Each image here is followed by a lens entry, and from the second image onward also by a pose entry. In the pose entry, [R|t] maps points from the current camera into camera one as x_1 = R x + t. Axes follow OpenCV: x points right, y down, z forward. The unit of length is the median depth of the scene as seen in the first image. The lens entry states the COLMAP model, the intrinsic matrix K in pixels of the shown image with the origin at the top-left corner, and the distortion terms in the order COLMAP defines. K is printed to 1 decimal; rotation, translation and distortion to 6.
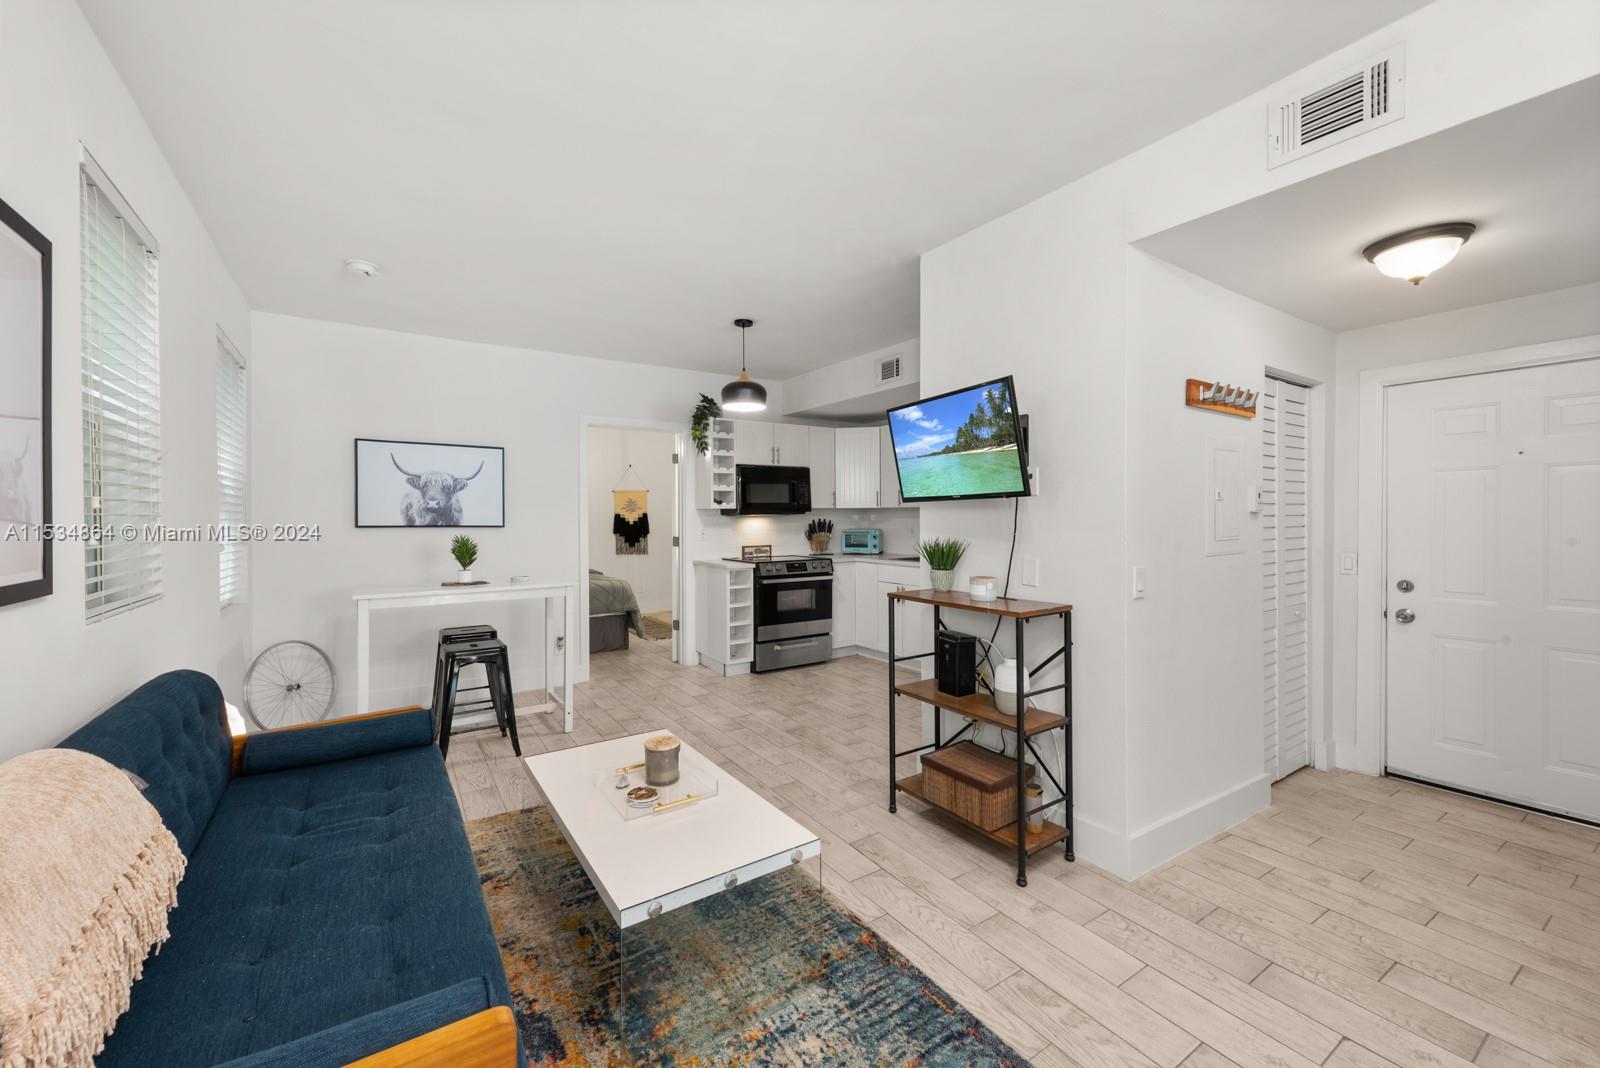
lens RADIAL K [[619.7, 0, 789.0], [0, 619.7, 523.6], [0, 0, 1]] dist [-0.000975, -0.000386]
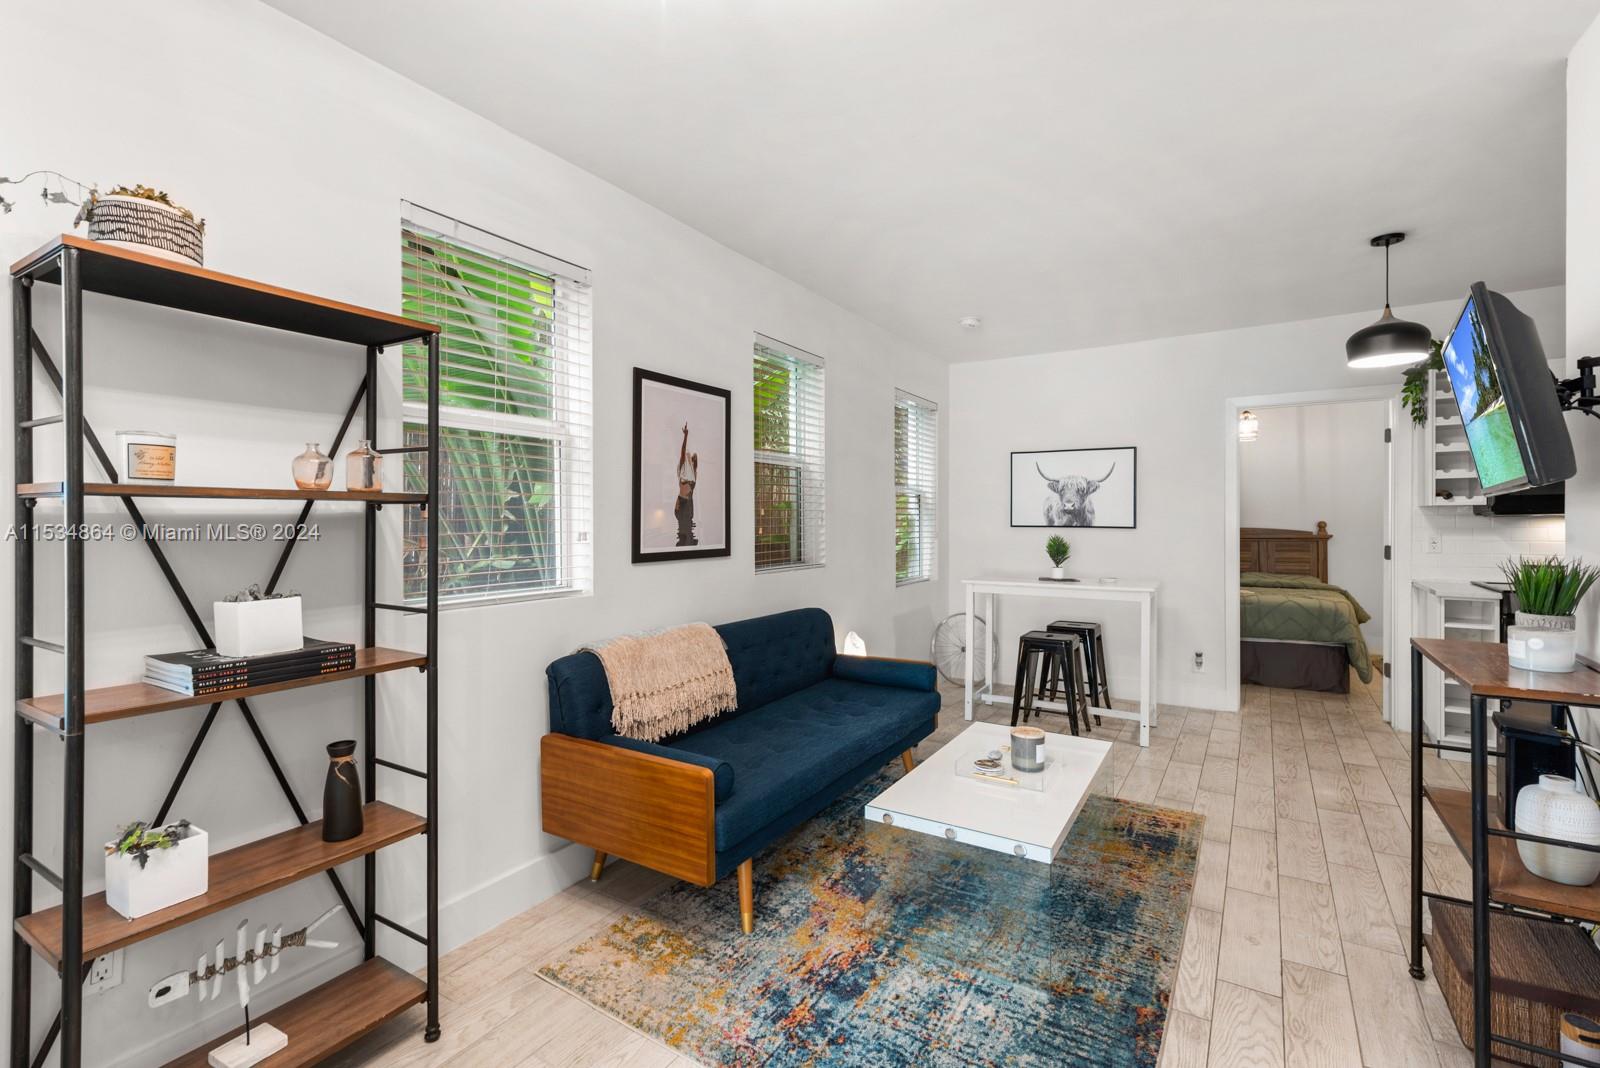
lens RADIAL K [[705.9, 0, 806.3], [0, 705.9, 525.0], [0, 0, 1]] dist [0.015574, -0.001275]
pose [[0.425015, 0.009555, -0.905136, 0.286641], [-0.008128, 0.999944, 0.006740, -0.002761], [0.905150, 0.004493, 0.425069, 0.052581]]
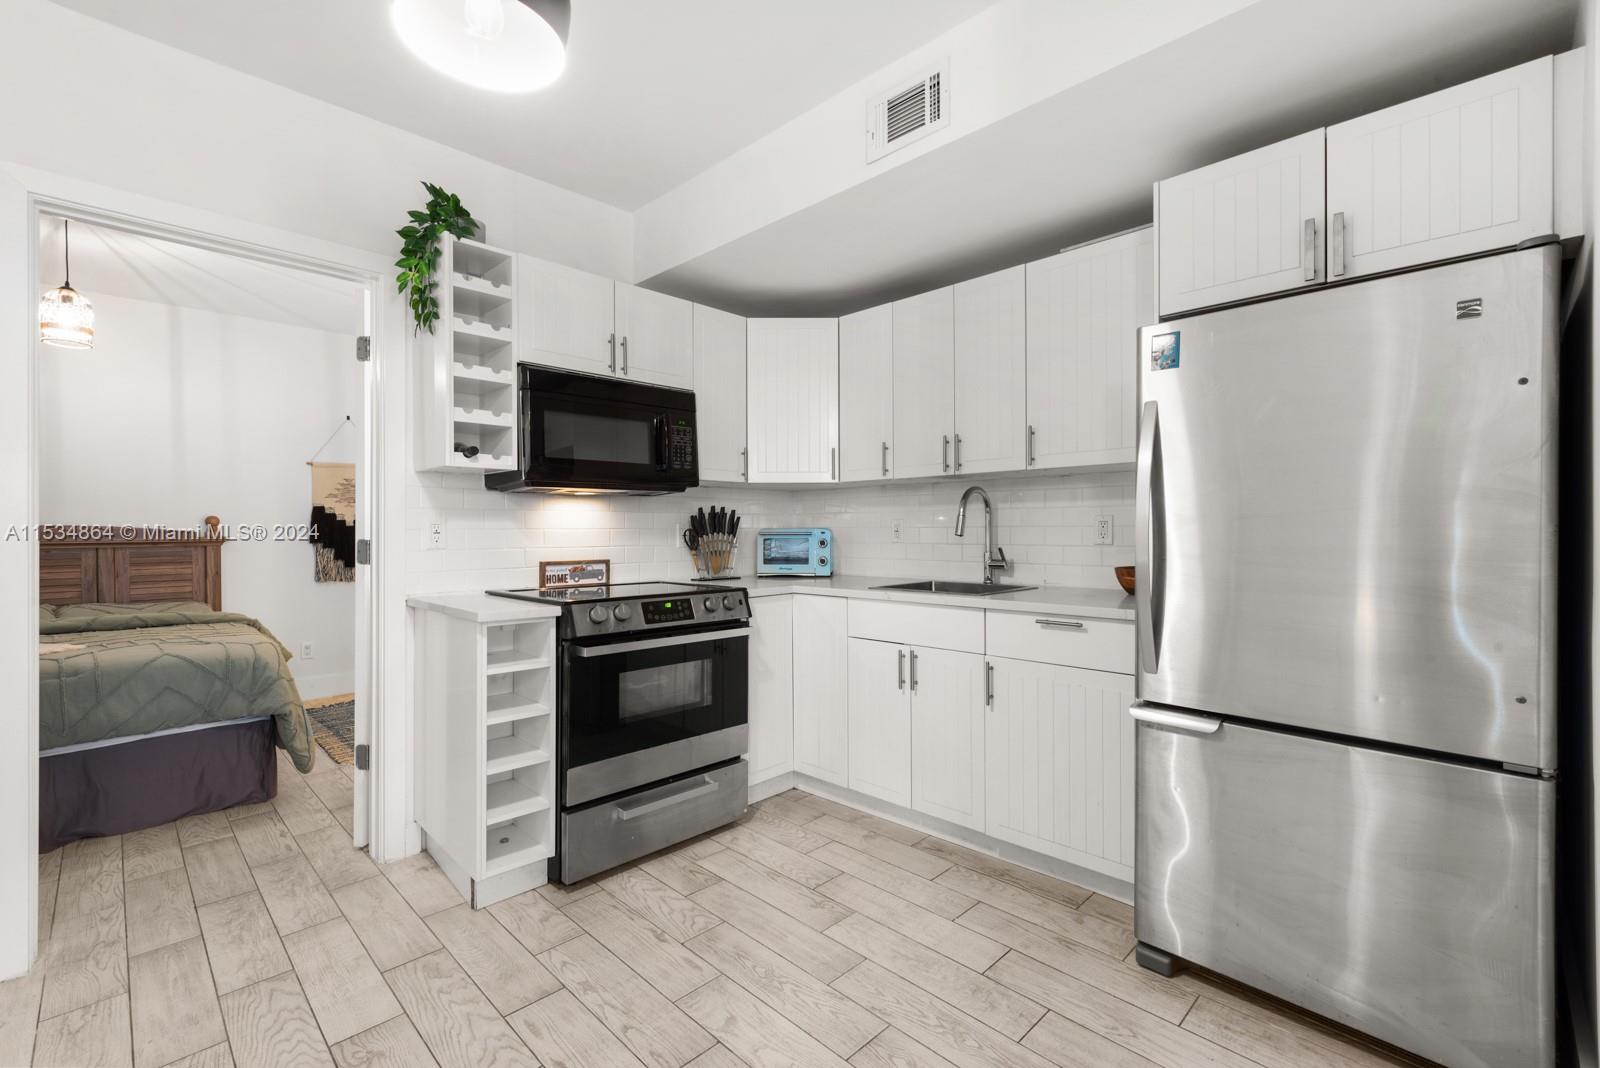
lens RADIAL K [[705.9, 0, 799.3], [0, 705.9, 530.9], [0, 0, 1]] dist [0.015574, -0.001275]
pose [[0.977413, 0.002937, 0.211319, -0.001917], [-0.000099, 0.999910, -0.013439, 0.022384], [-0.211340, 0.013115, 0.977325, 0.507729]]
